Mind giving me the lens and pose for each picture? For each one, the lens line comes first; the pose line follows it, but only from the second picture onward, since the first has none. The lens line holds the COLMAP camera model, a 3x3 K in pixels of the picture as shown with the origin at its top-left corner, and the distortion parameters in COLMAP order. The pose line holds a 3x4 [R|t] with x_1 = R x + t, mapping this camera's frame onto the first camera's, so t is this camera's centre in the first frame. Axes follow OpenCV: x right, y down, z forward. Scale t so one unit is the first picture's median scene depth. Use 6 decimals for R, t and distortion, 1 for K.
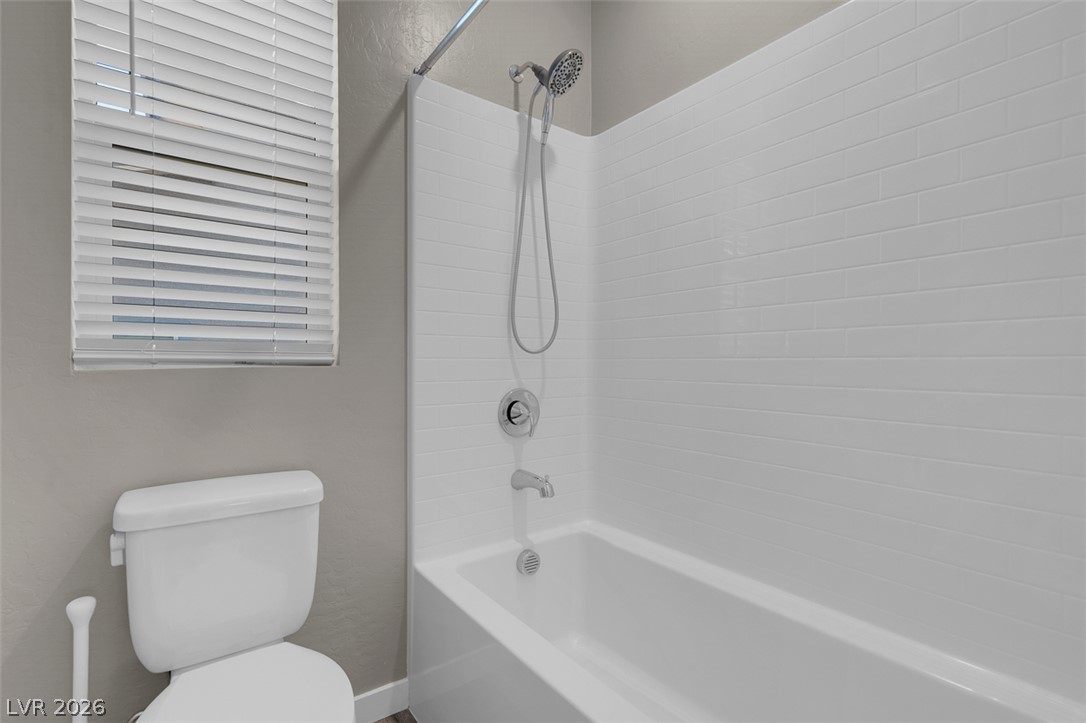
lens RADIAL K [[496.1, 0, 545.0], [0, 496.1, 356.2], [0, 0, 1]] dist [-0.000798, 0.000167]
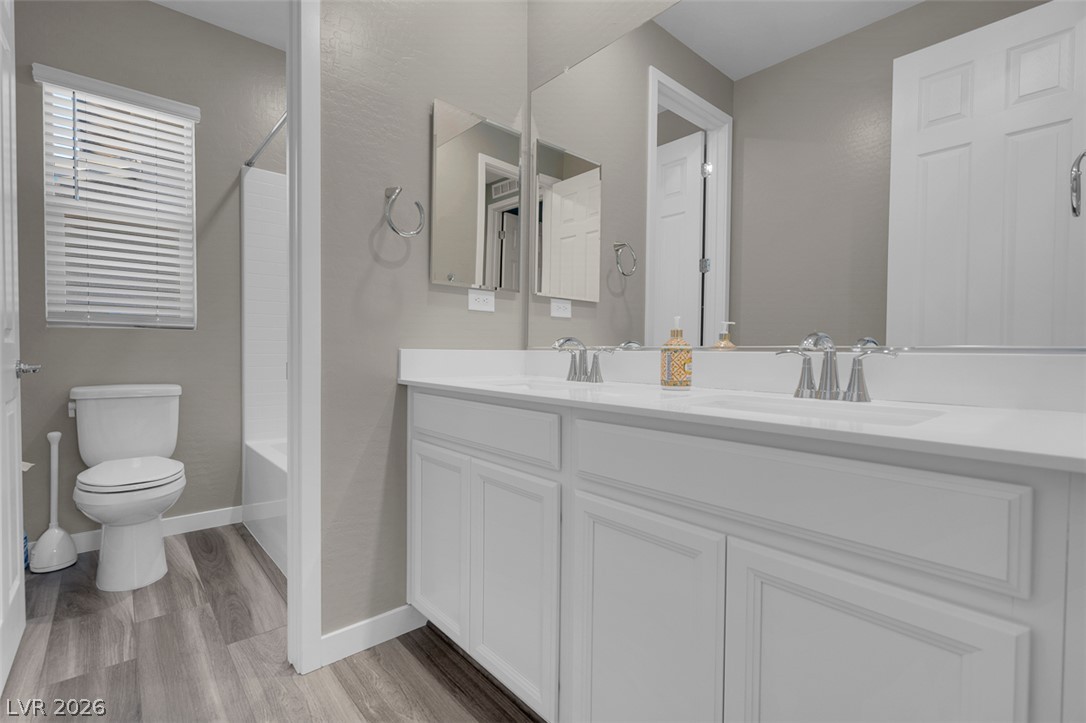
lens RADIAL K [[504.6, 0, 543.0], [0, 504.6, 361.5], [0, 0, 1]] dist [0.011248, 0.000034]
pose [[0.998164, 0.013073, 0.059146, 0.817453], [-0.015019, 0.999356, 0.032587, 0.060780], [-0.058682, -0.033415, 0.997717, -1.032055]]
